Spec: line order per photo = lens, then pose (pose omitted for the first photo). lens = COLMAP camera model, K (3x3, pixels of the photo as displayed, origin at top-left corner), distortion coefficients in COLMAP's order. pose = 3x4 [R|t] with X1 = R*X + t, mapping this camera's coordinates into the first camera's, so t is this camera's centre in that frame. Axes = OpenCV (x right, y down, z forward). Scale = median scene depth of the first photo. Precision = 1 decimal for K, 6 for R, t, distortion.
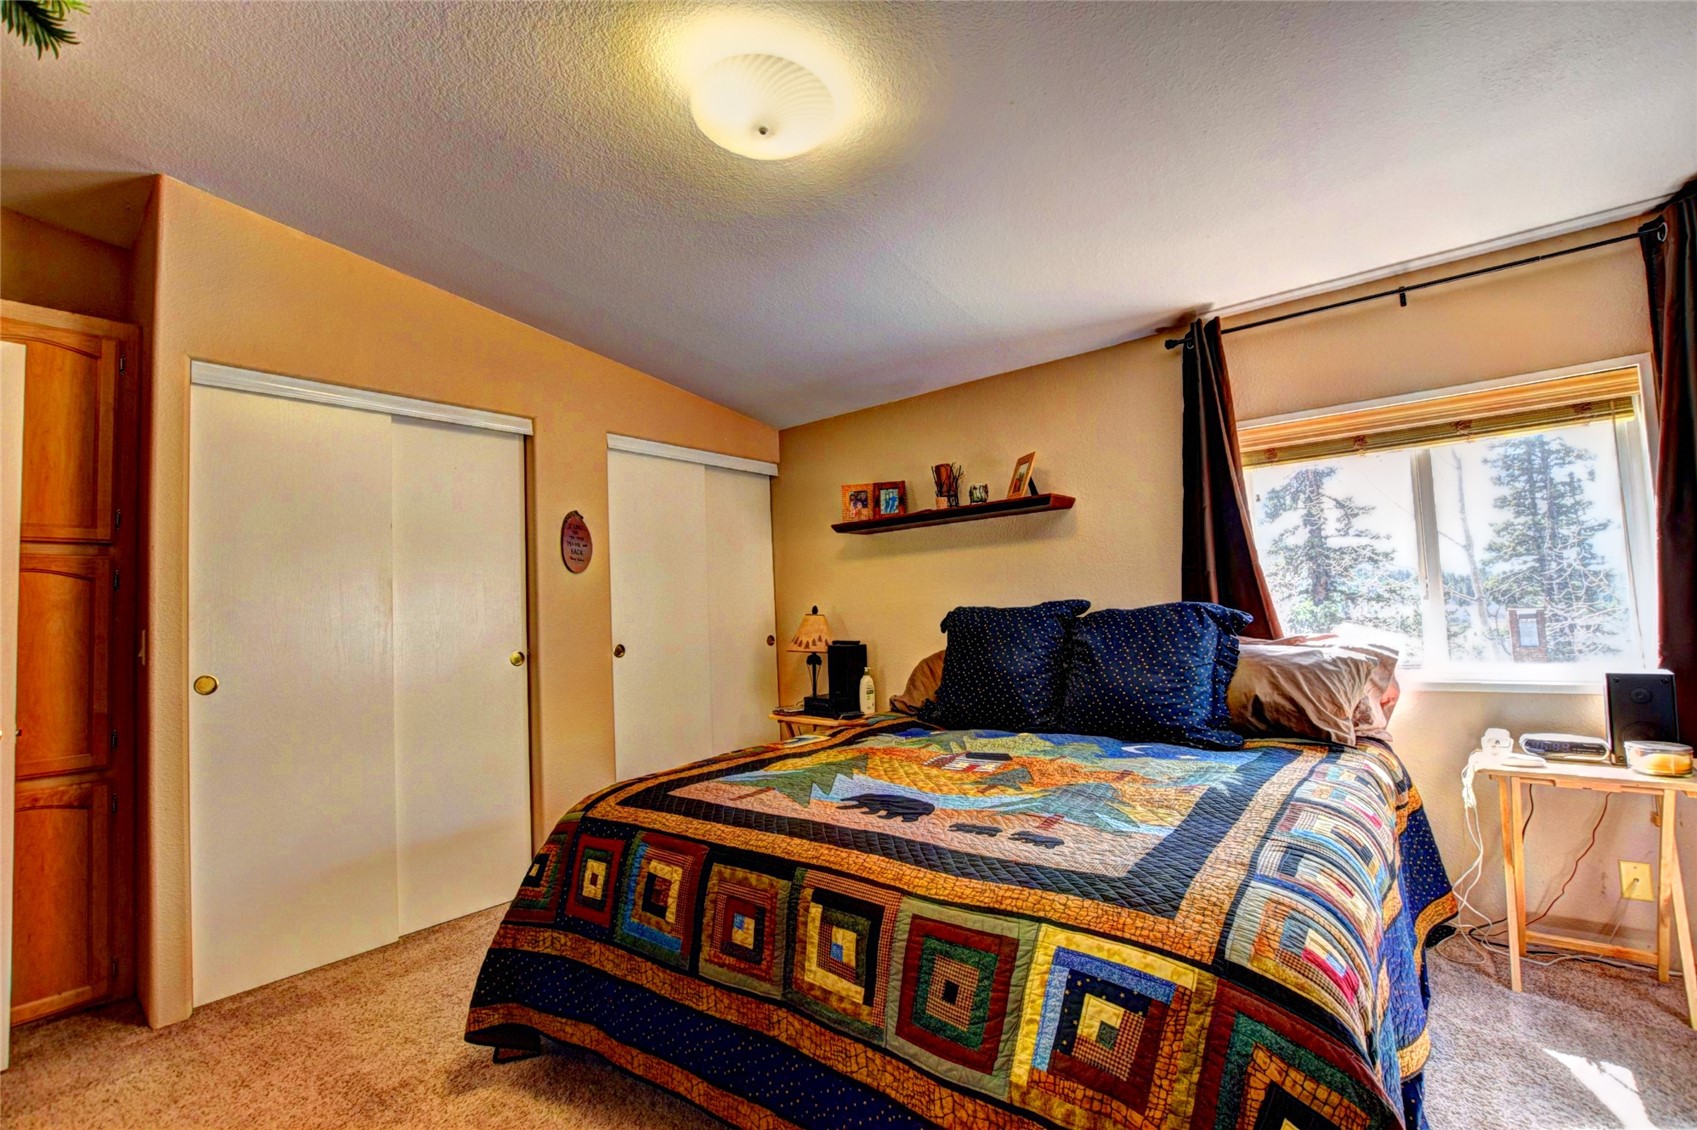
lens RADIAL K [[752.6, 0, 853.6], [0, 752.6, 573.9], [0, 0, 1]] dist [-0.029294, 0.005491]
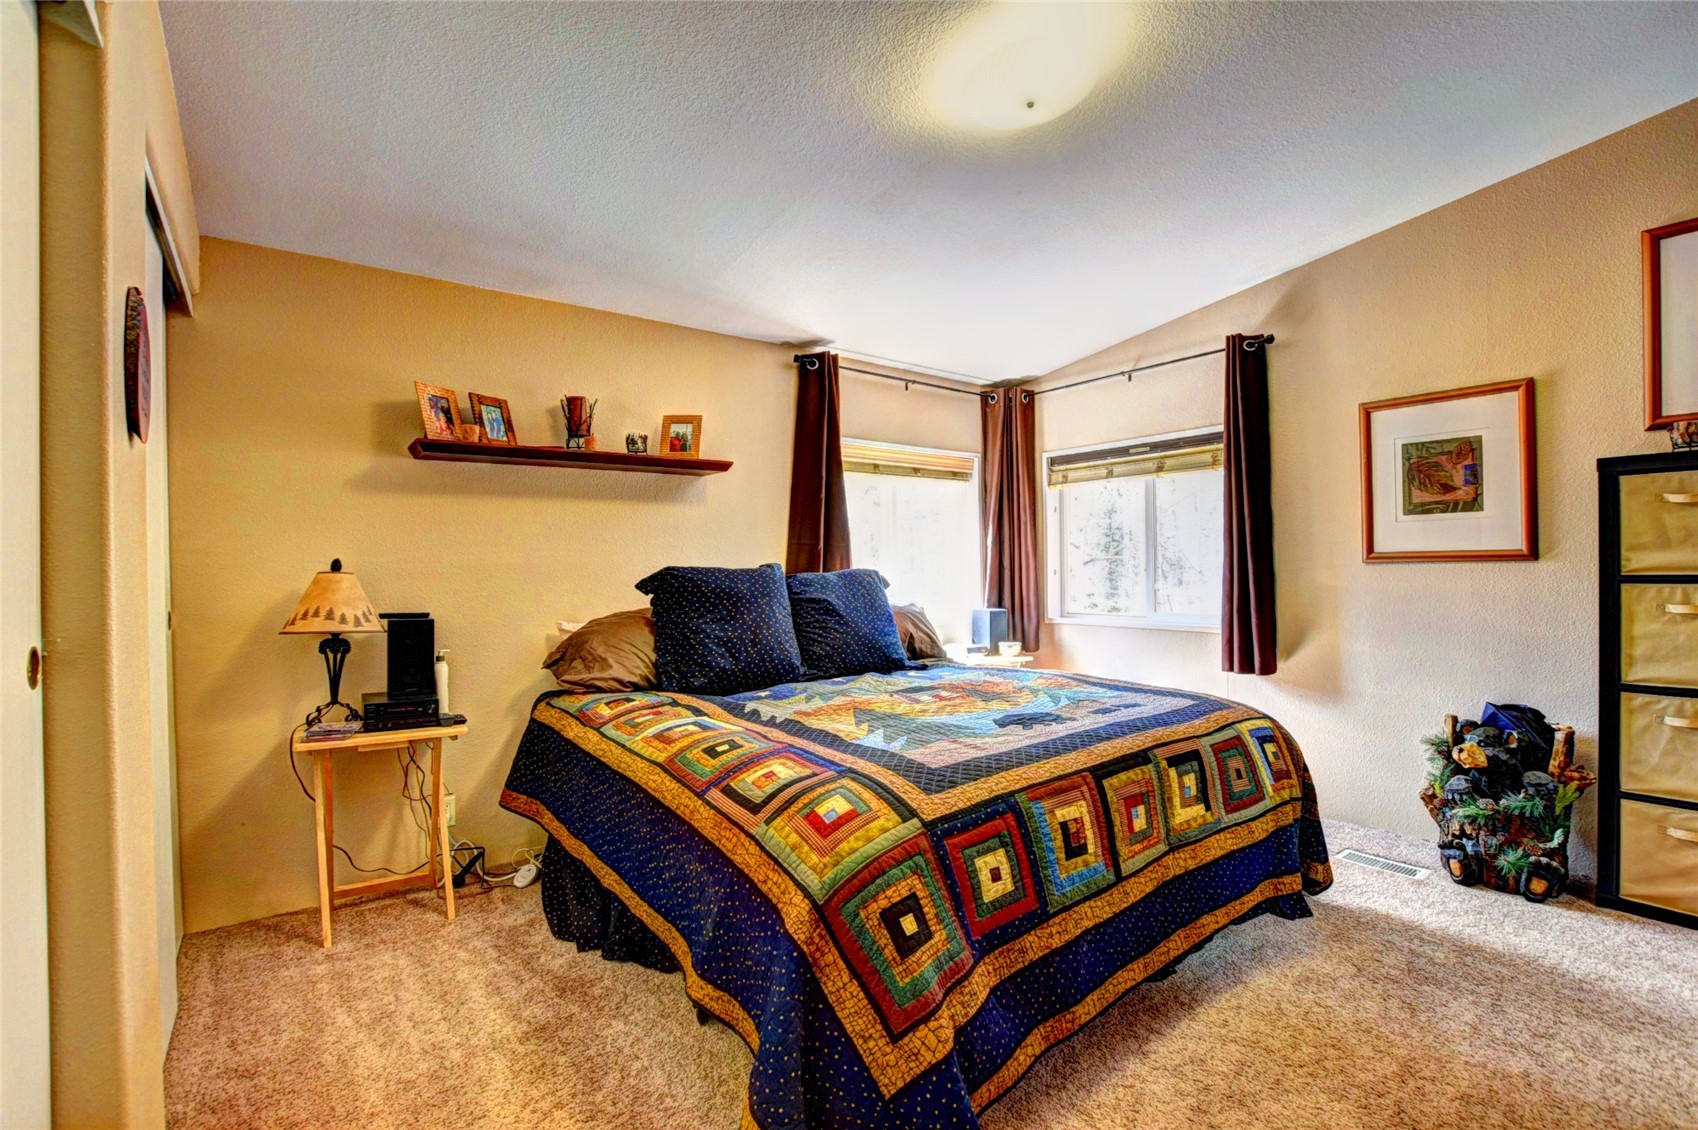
lens RADIAL K [[753.0, 0, 857.7], [0, 753.0, 580.5], [0, 0, 1]] dist [-0.029294, 0.005491]
pose [[0.228627, 0.022587, 0.973252, -1.230126], [-0.044147, 0.998943, -0.012813, 0.109296], [-0.972513, -0.040037, 0.229383, 1.007911]]
